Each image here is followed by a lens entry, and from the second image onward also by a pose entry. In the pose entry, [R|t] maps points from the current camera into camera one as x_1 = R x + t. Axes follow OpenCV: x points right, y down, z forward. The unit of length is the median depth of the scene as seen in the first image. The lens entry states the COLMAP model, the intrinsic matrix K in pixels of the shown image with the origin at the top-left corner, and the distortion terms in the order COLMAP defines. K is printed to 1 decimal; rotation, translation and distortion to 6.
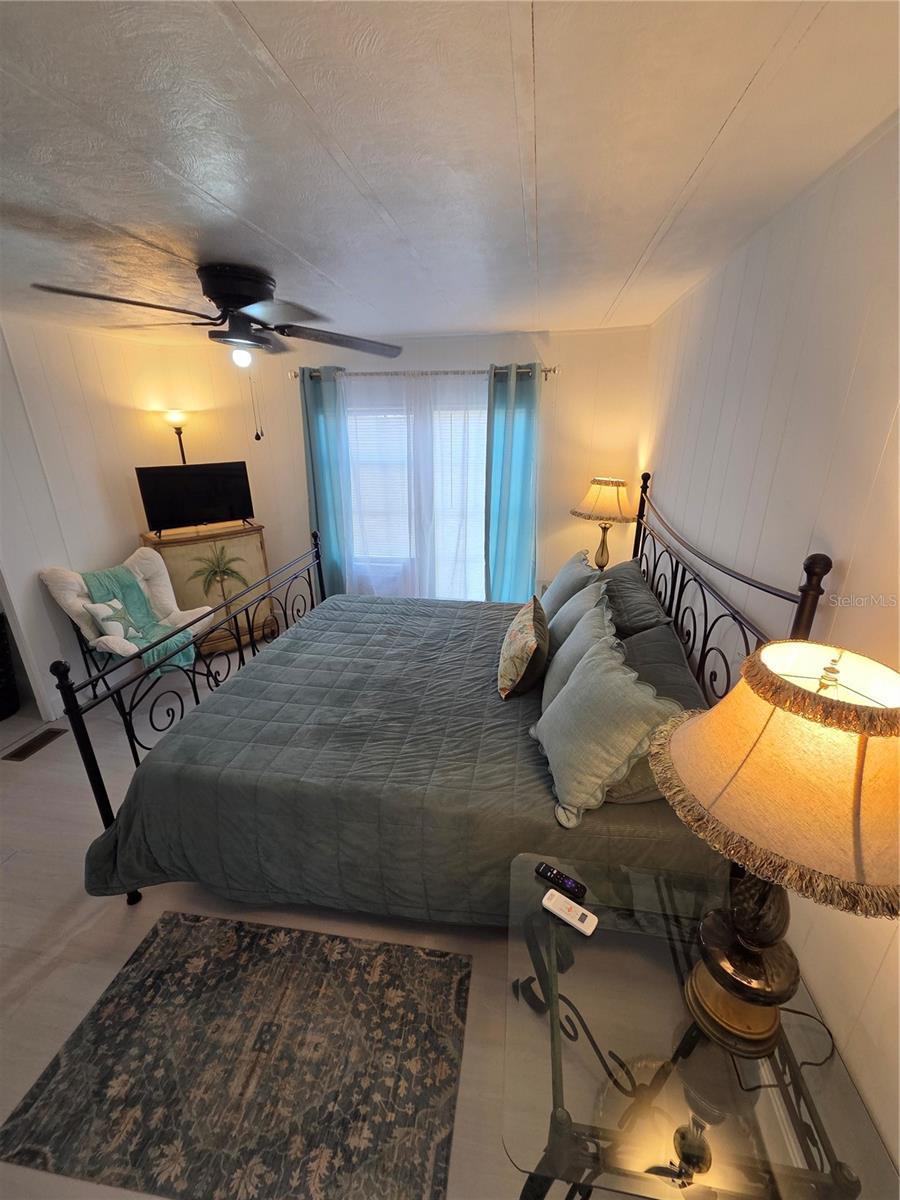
lens RADIAL K [[494.2, 0, 442.6], [0, 494.2, 607.5], [0, 0, 1]] dist [0.006354, 0.001172]
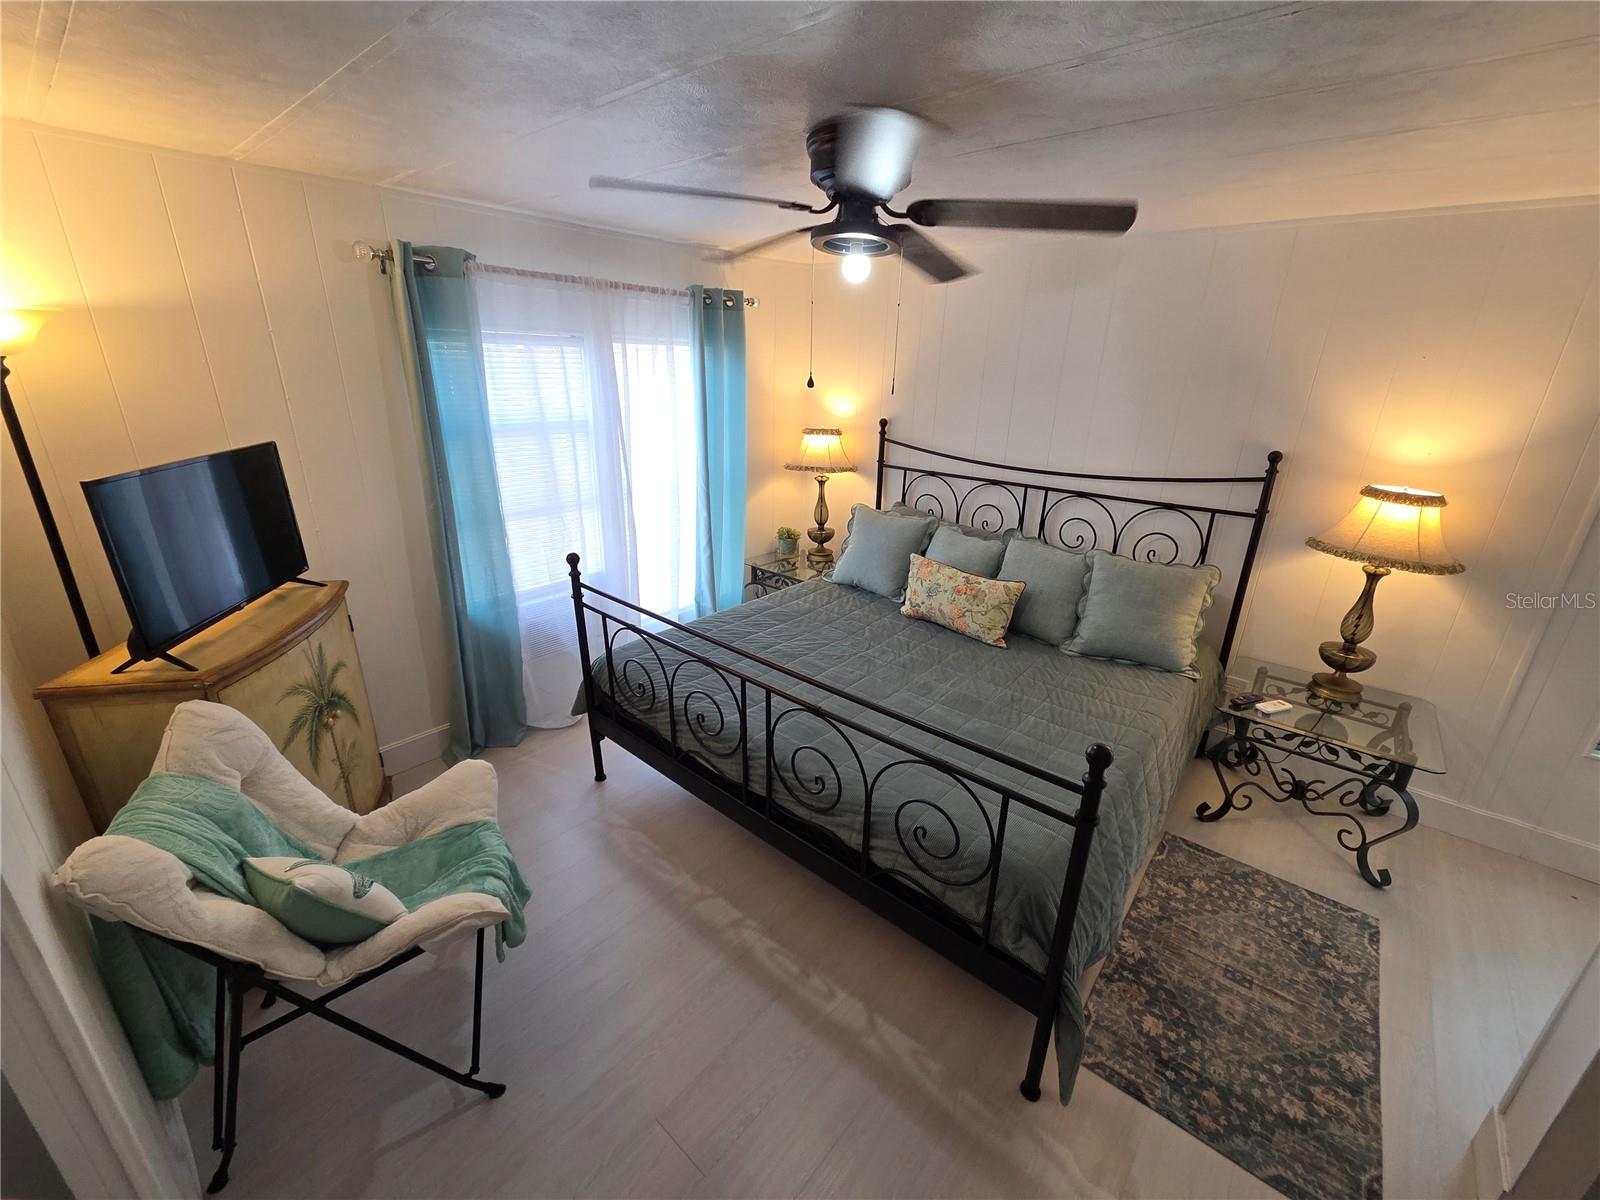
lens RADIAL K [[658.9, 0, 800.0], [0, 658.9, 600.0], [0, 0, 1]] dist [0.006354, 0.001172]
pose [[0.505494, -0.277904, 0.816851, -1.685014], [0.270666, 0.949998, 0.155705, -0.335271], [-0.819278, 0.142386, 0.555437, 0.849396]]
